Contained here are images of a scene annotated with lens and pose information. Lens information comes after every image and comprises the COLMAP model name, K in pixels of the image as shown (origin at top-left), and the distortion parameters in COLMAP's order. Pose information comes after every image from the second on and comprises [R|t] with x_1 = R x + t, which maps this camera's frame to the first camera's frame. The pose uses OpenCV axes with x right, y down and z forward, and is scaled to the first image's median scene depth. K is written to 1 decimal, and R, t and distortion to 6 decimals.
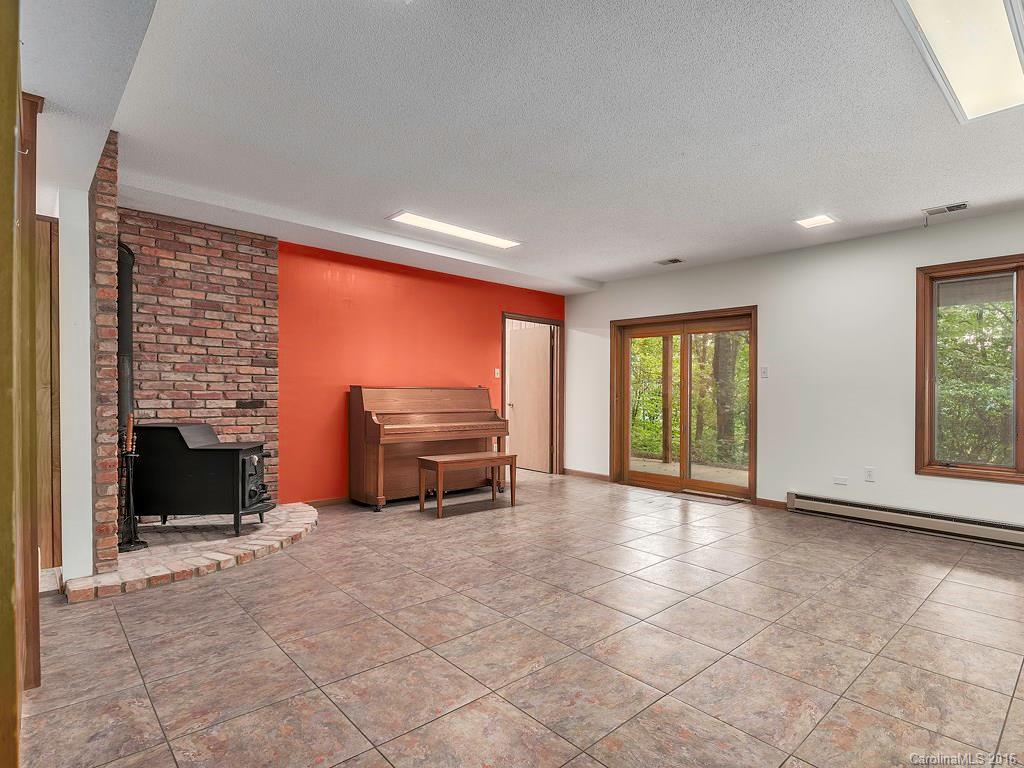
lens RADIAL K [[543.3, 0, 511.8], [0, 543.3, 386.1], [0, 0, 1]] dist [-0.002700, -0.001062]
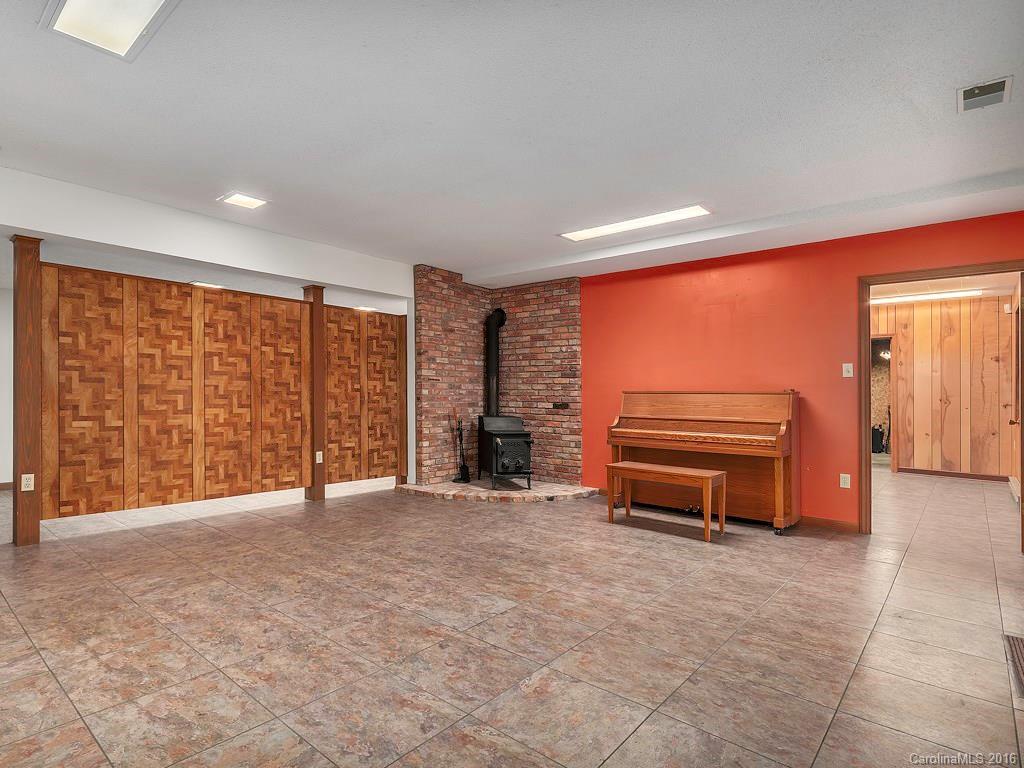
lens RADIAL K [[543.3, 0, 508.0], [0, 543.3, 400.5], [0, 0, 1]] dist [-0.002700, -0.001062]
pose [[0.122185, -0.001913, -0.992505, 0.896093], [-0.001623, 0.999996, -0.002127, 0.024181], [0.992506, 0.001870, 0.122182, 0.748980]]
